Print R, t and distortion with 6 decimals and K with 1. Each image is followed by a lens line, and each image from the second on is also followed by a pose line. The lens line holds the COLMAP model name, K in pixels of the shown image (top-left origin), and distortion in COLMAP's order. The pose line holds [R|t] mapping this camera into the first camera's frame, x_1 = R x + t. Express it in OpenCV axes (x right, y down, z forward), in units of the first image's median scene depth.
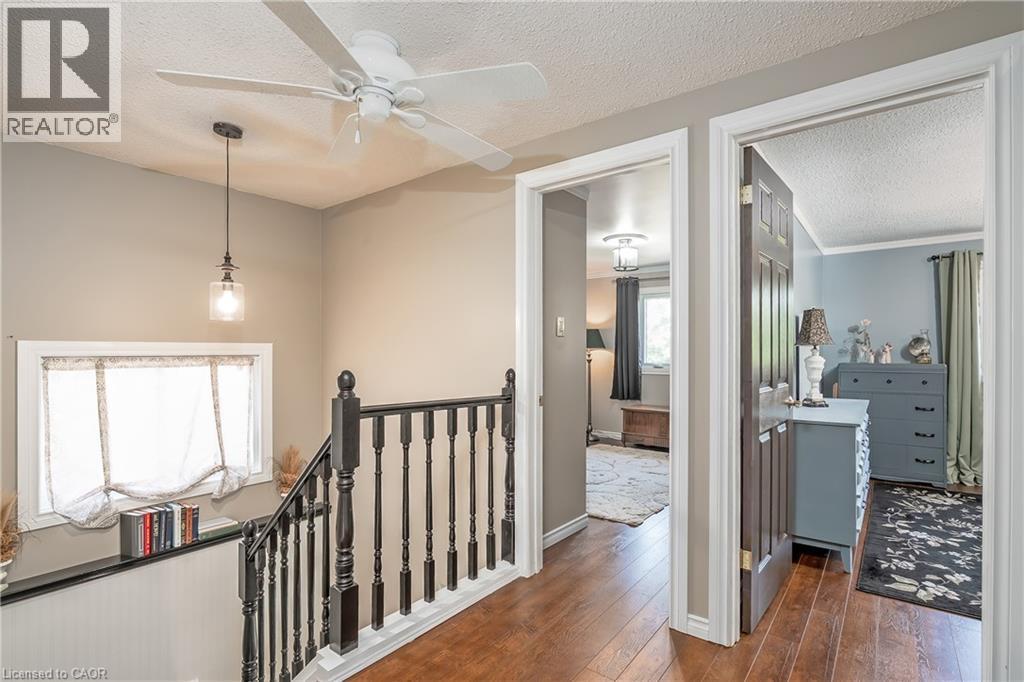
lens RADIAL K [[493.1, 0, 539.5], [0, 493.1, 357.9], [0, 0, 1]] dist [0.001523, -0.000875]
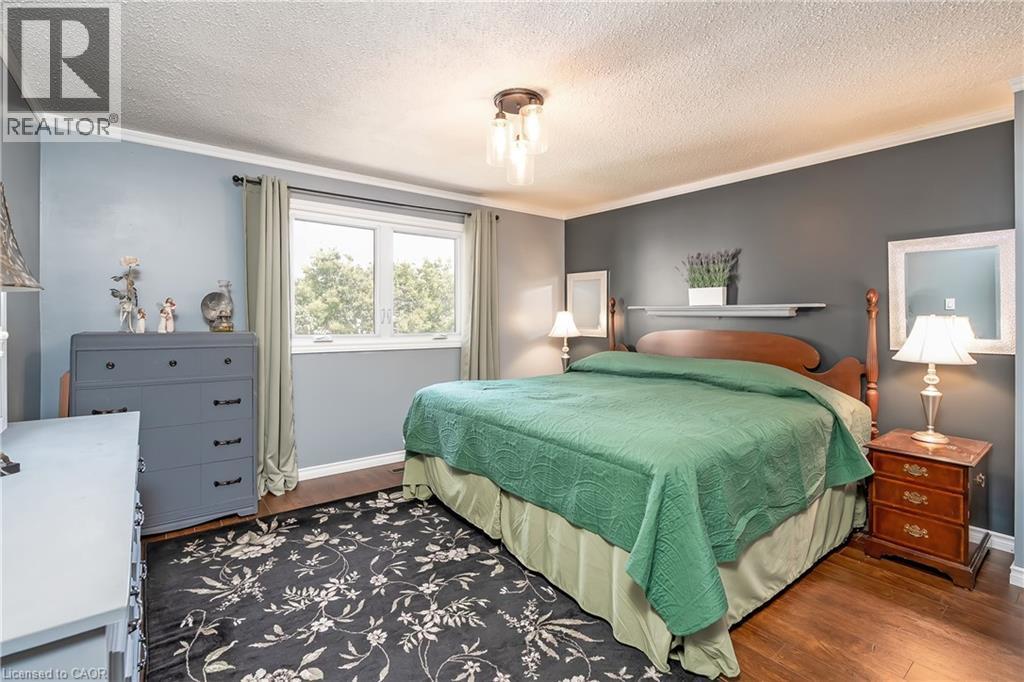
lens RADIAL K [[460.5, 0, 510.9], [0, 460.5, 317.7], [0, 0, 1]] dist [-0.009199, 0.001461]
pose [[0.280243, 0.007712, 0.959898, 0.316990], [0.000962, 0.999965, -0.008315, -0.002010], [-0.959929, 0.003254, 0.280226, 0.492593]]
